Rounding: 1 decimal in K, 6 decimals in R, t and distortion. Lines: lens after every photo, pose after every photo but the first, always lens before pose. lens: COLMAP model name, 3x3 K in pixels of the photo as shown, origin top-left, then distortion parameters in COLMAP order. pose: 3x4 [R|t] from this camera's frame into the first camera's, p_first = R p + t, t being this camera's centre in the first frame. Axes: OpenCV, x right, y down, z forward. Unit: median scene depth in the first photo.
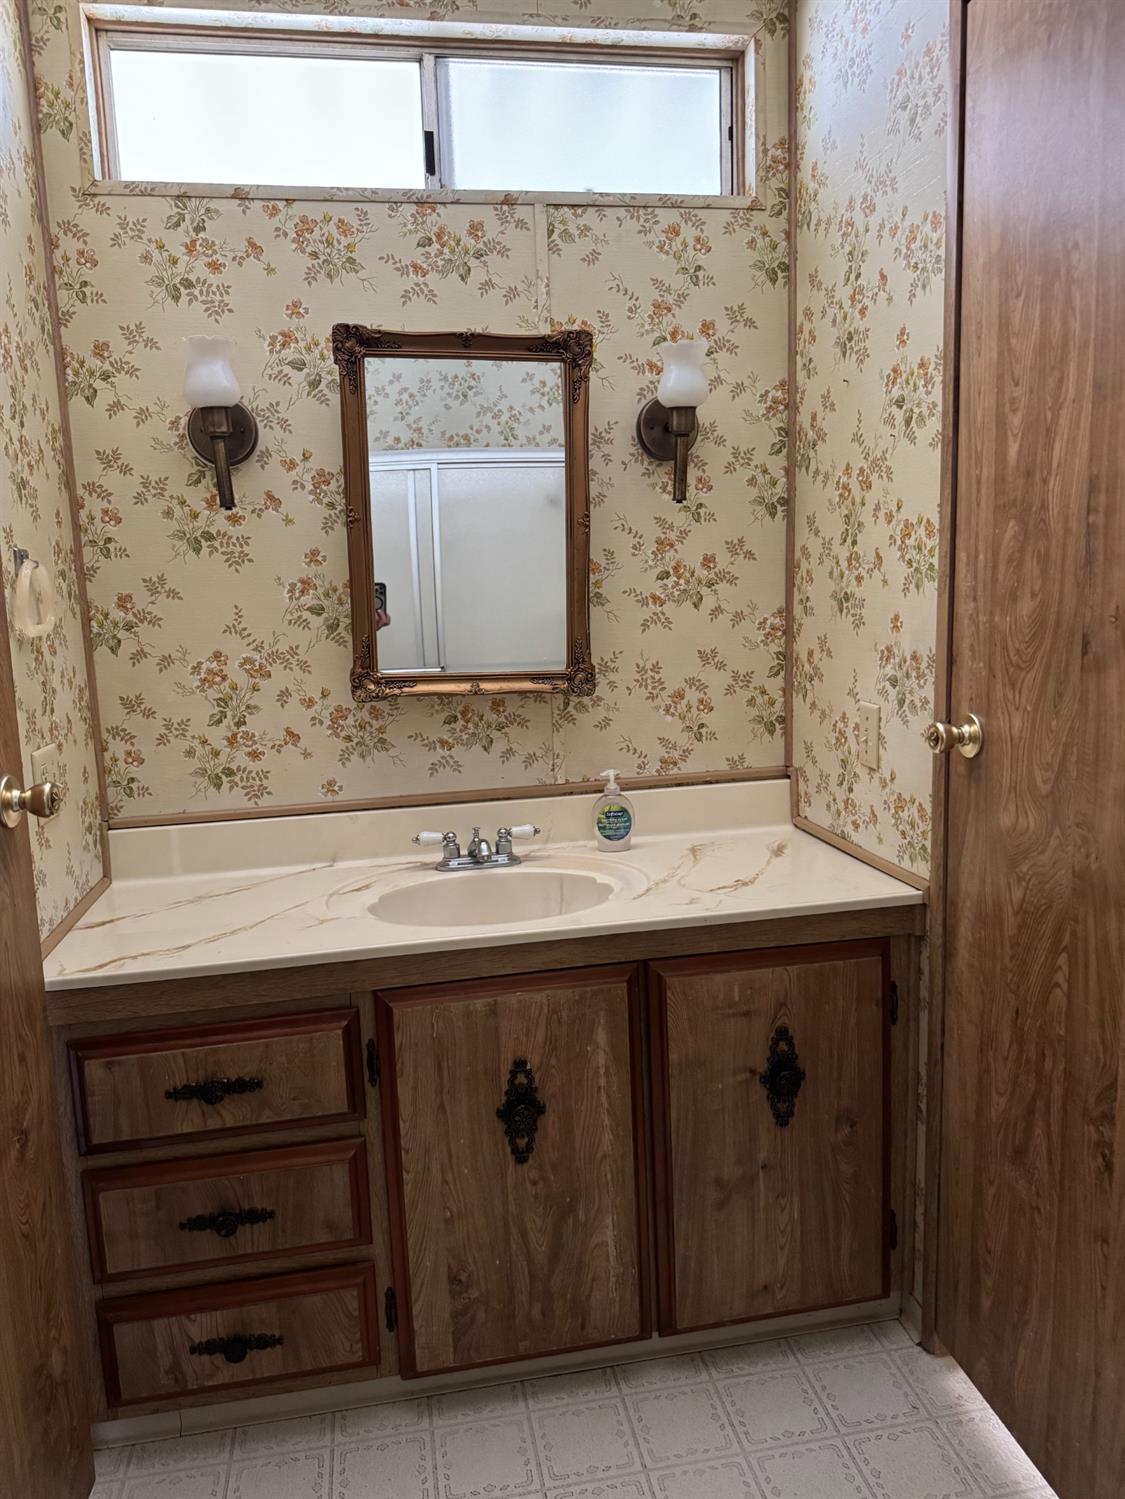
lens RADIAL K [[1045.8, 0, 562.5], [0, 1045.8, 749.5], [0, 0, 1]] dist [0.055011, -0.074622]
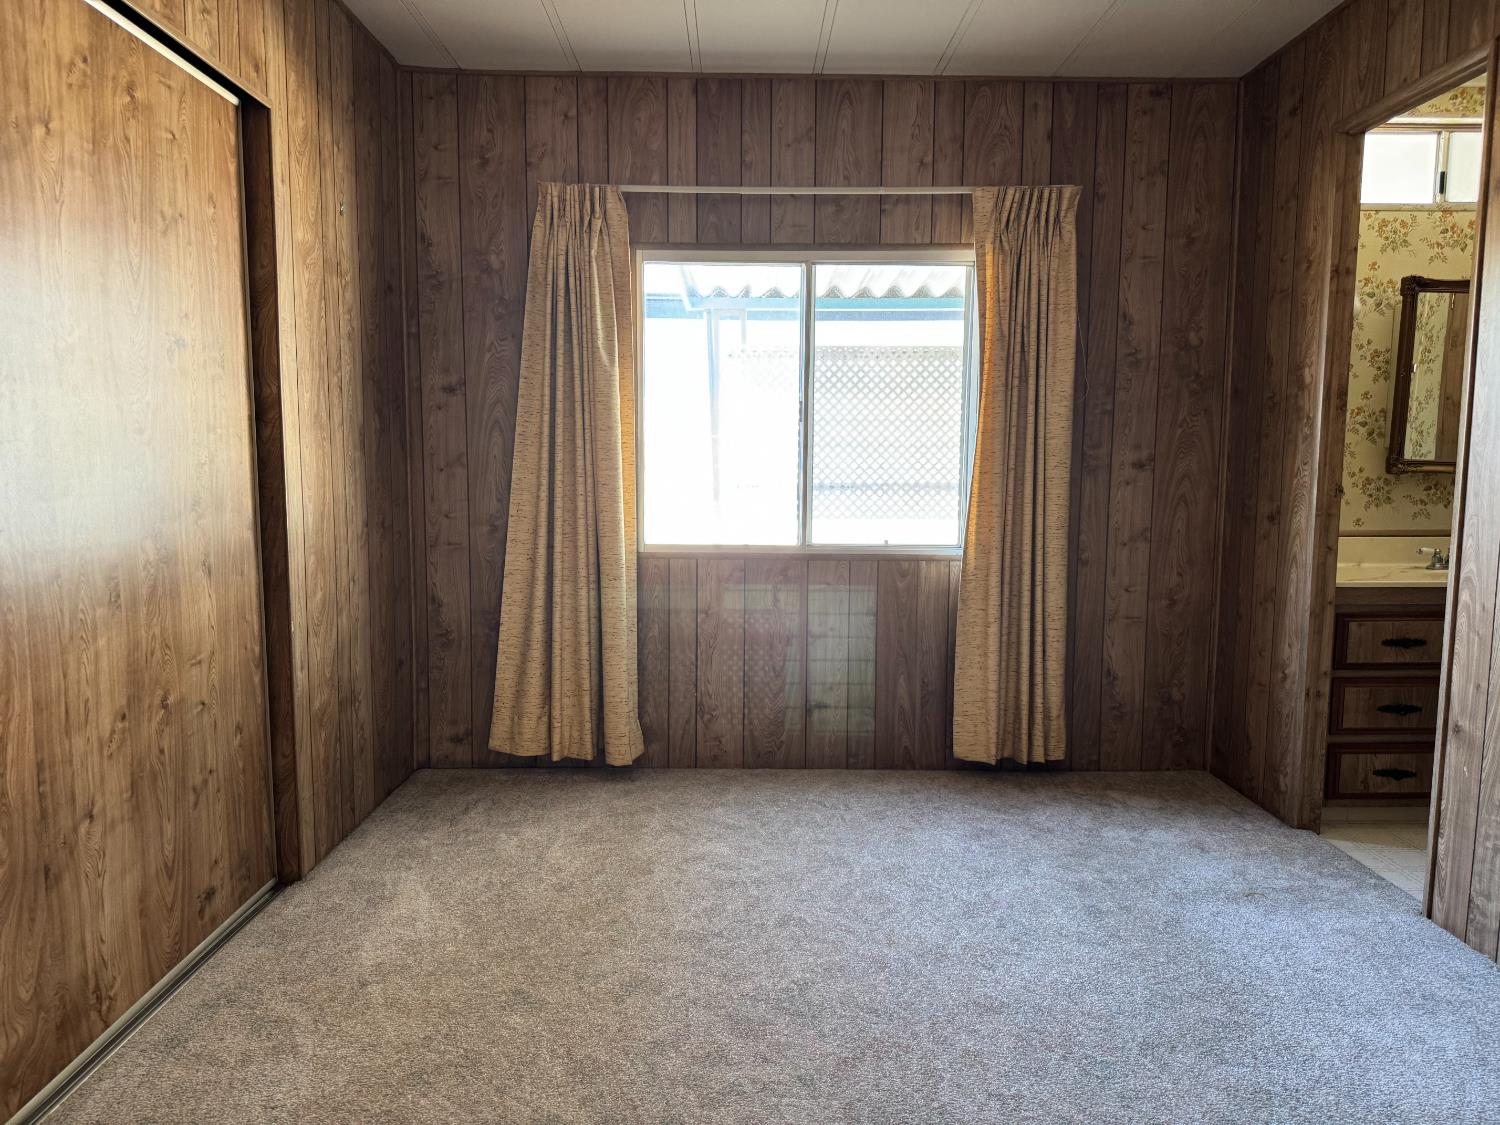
lens RADIAL K [[1081.0, 0, 750.0], [0, 1081.0, 562.5], [0, 0, 1]] dist [0.004223, 0.006481]
pose [[0.987452, 0.059328, -0.146349, -1.007195], [-0.066147, 0.996918, -0.042177, 0.261022], [0.143395, 0.051328, 0.988334, -1.023408]]
